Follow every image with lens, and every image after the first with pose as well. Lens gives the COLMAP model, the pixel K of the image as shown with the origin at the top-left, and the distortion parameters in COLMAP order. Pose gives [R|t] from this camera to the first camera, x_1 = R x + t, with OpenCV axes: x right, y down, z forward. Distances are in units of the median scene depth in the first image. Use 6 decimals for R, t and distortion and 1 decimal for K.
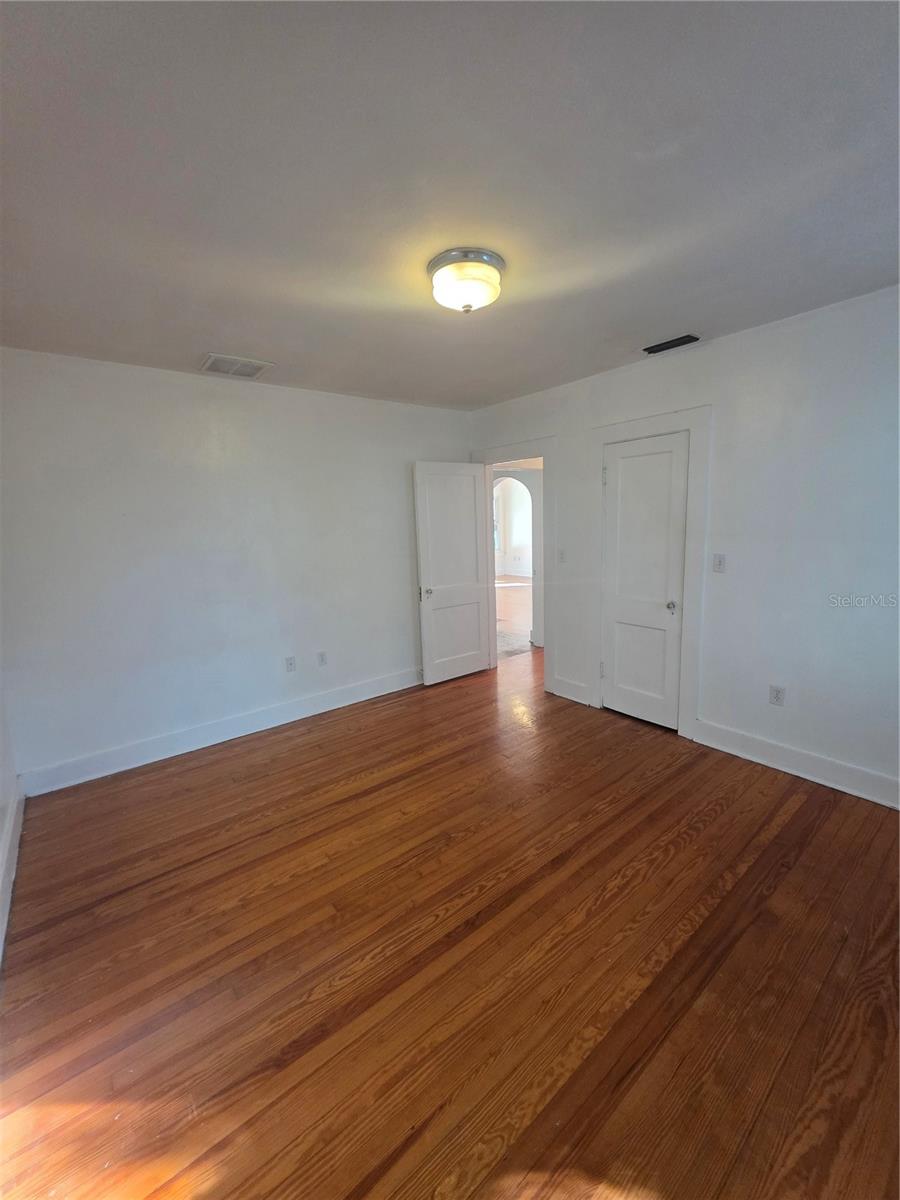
lens RADIAL K [[479.4, 0, 452.5], [0, 479.4, 612.4], [0, 0, 1]] dist [0.002621, -0.000093]
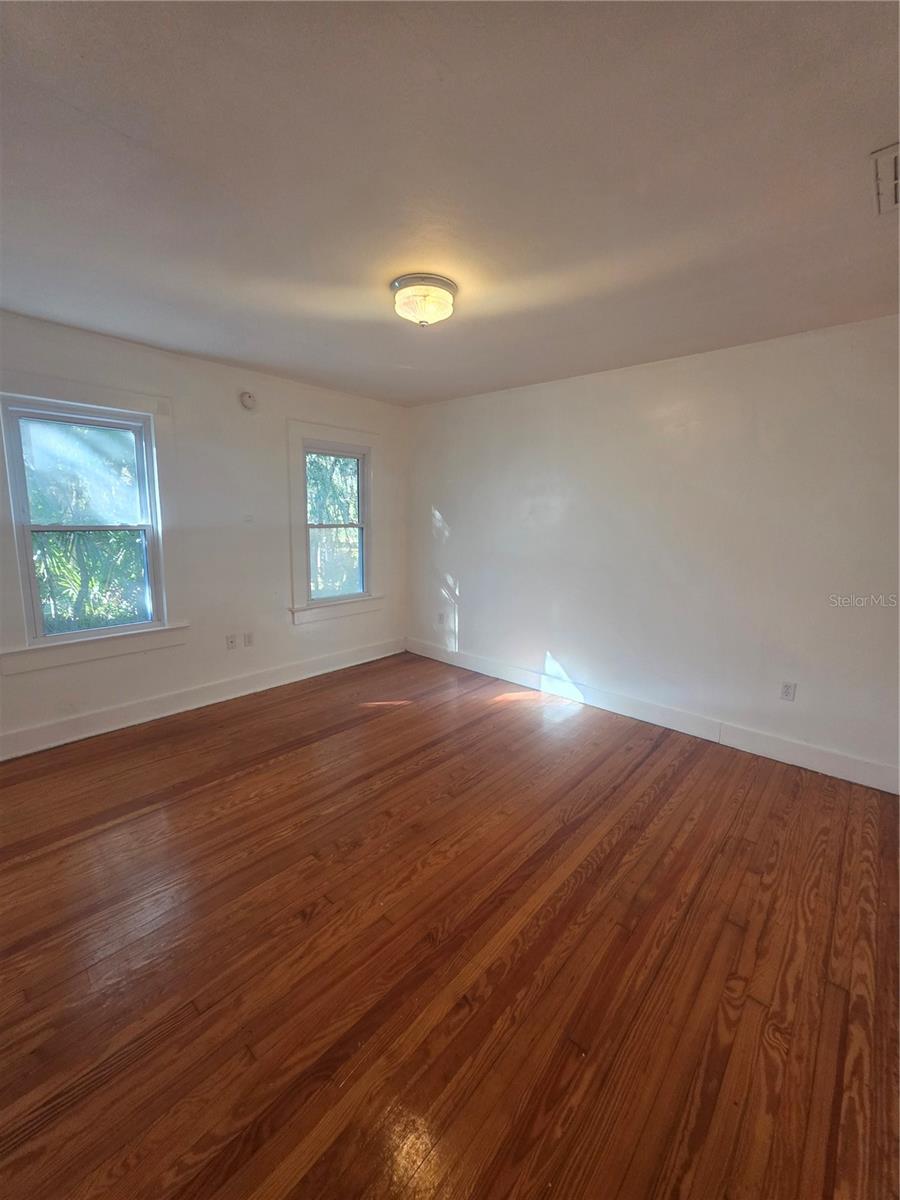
lens RADIAL K [[479.4, 0, 453.1], [0, 479.4, 590.5], [0, 0, 1]] dist [0.002621, -0.000093]
pose [[-0.984052, 0.049588, -0.170828, 0.141197], [-0.013240, 0.937274, 0.348343, -0.339177], [0.177387, 0.345050, -0.921670, 1.785784]]
